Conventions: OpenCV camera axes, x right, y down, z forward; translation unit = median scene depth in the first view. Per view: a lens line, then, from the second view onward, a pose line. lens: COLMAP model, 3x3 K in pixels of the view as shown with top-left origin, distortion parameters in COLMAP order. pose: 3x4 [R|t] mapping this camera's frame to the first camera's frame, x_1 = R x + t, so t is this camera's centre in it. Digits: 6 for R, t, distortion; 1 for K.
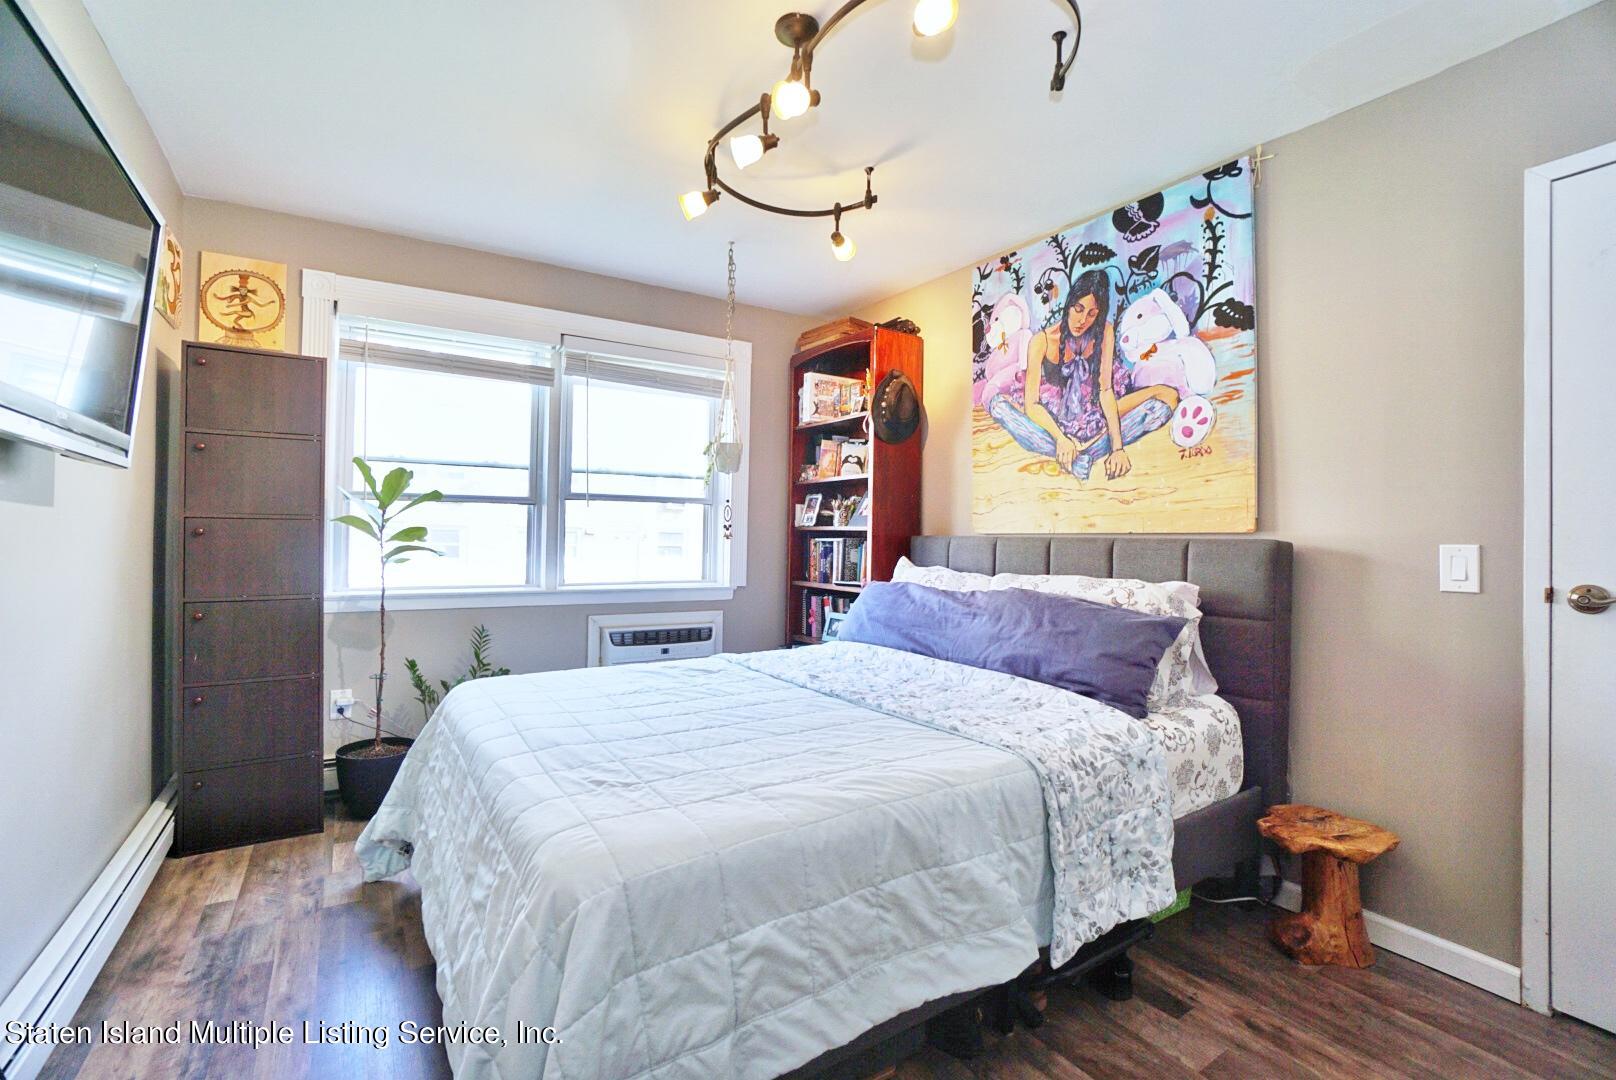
lens RADIAL K [[710.5, 0, 795.7], [0, 710.5, 530.1], [0, 0, 1]] dist [-0.065582, 0.024526]
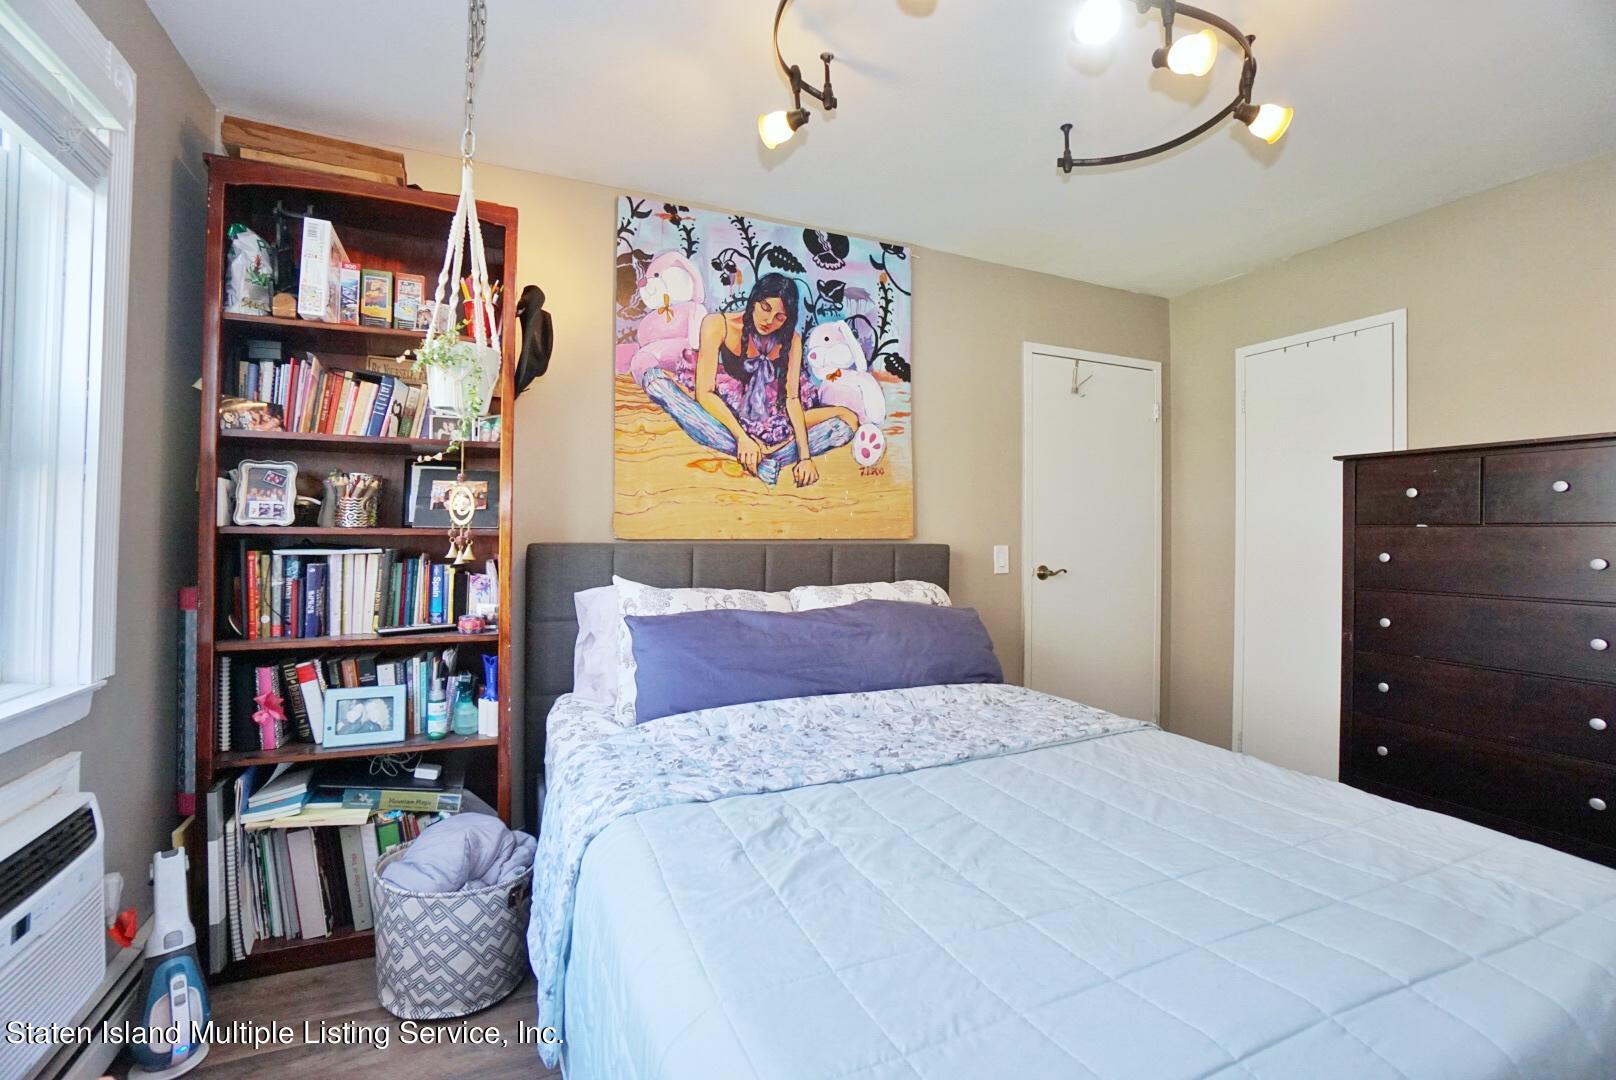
lens RADIAL K [[710.5, 0, 795.7], [0, 710.5, 530.1], [0, 0, 1]] dist [-0.065582, 0.024526]
pose [[0.156102, -0.004393, 0.987731, -0.571730], [-0.012146, 0.999906, 0.006367, -0.014961], [-0.987666, -0.012991, 0.156034, 0.826482]]
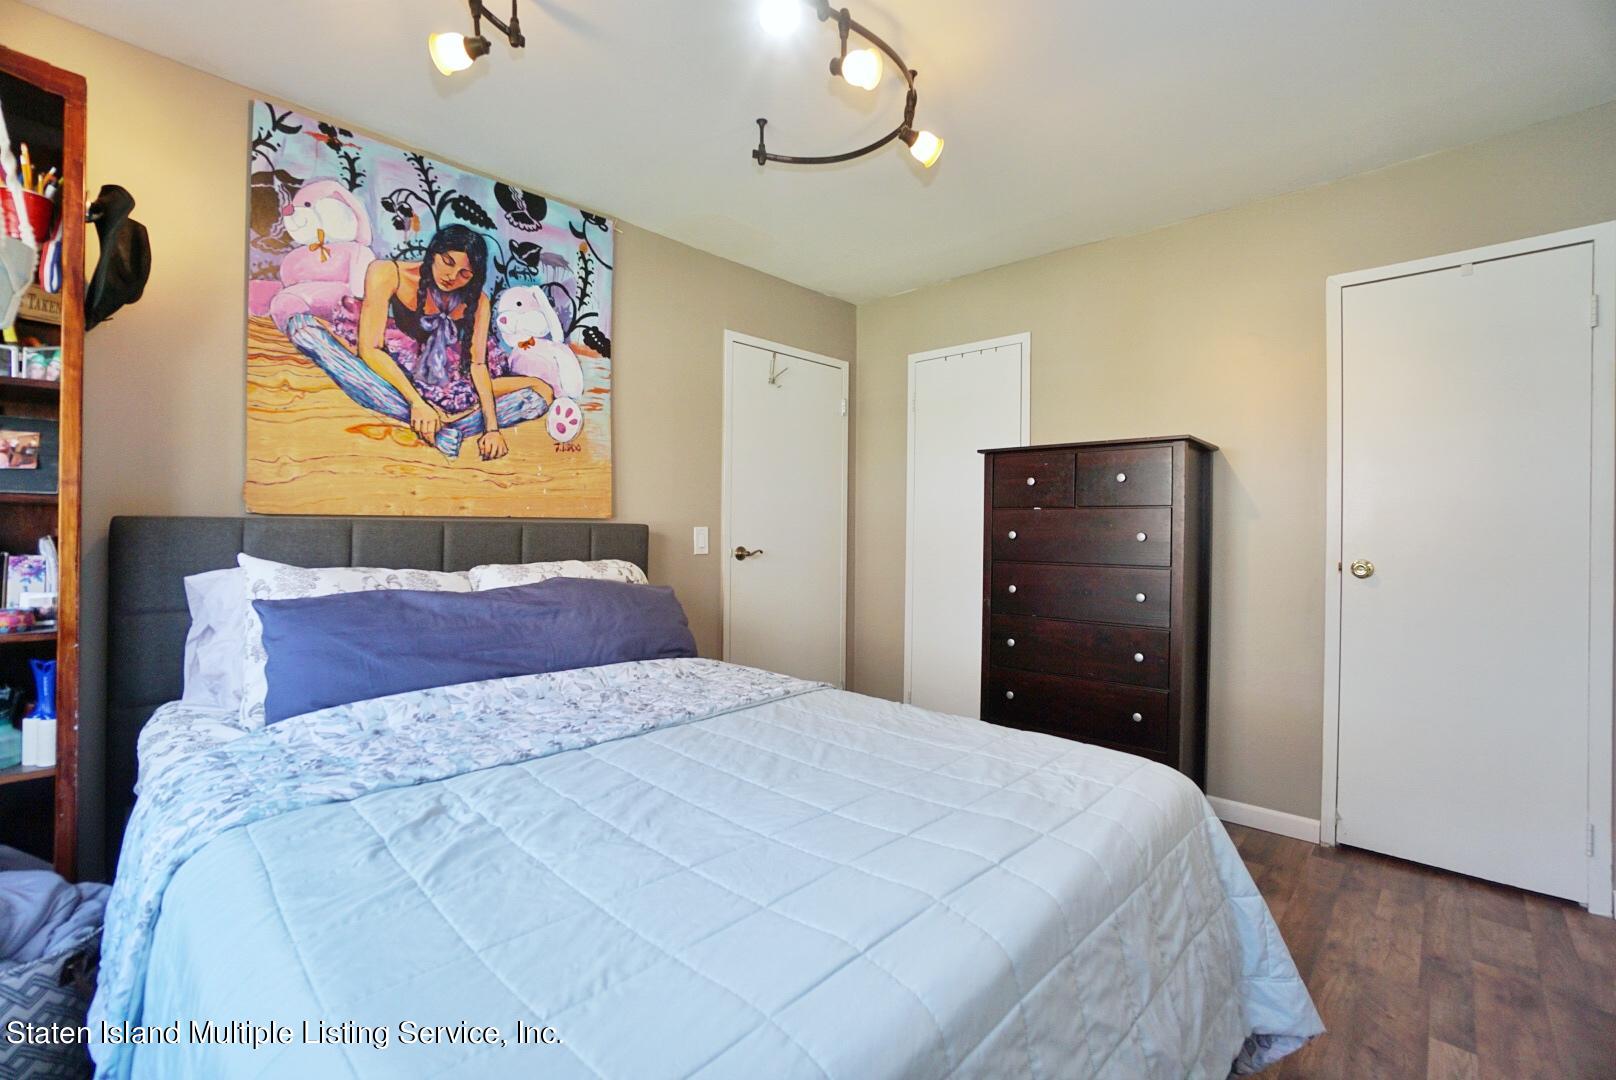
lens RADIAL K [[710.5, 0, 795.7], [0, 710.5, 530.1], [0, 0, 1]] dist [-0.065582, 0.024526]
pose [[-0.235175, -0.013276, 0.971862, -0.565485], [-0.018929, 0.999780, 0.009077, 0.005516], [-0.971769, -0.016261, -0.235375, 0.798902]]
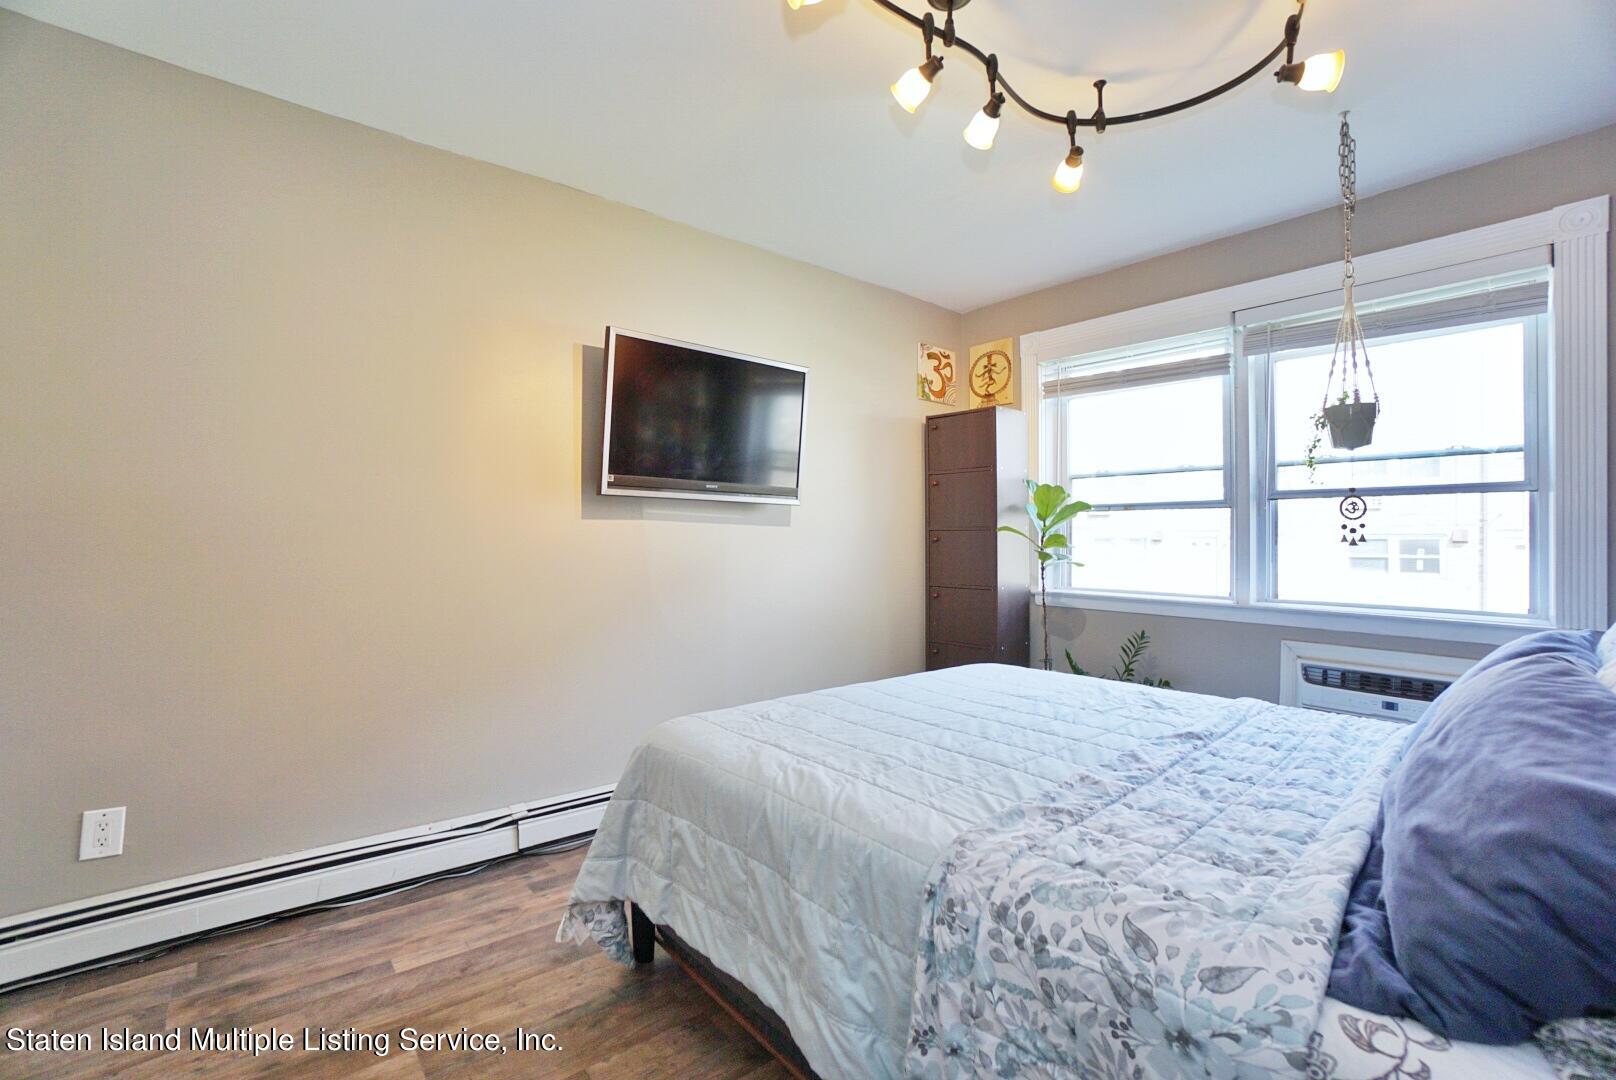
lens RADIAL K [[710.5, 0, 795.7], [0, 710.5, 530.1], [0, 0, 1]] dist [-0.065582, 0.024526]
pose [[0.123545, -0.019561, -0.992146, 0.569404], [0.000526, 0.999807, -0.019646, 0.011473], [0.992339, 0.001905, 0.123531, 0.440328]]
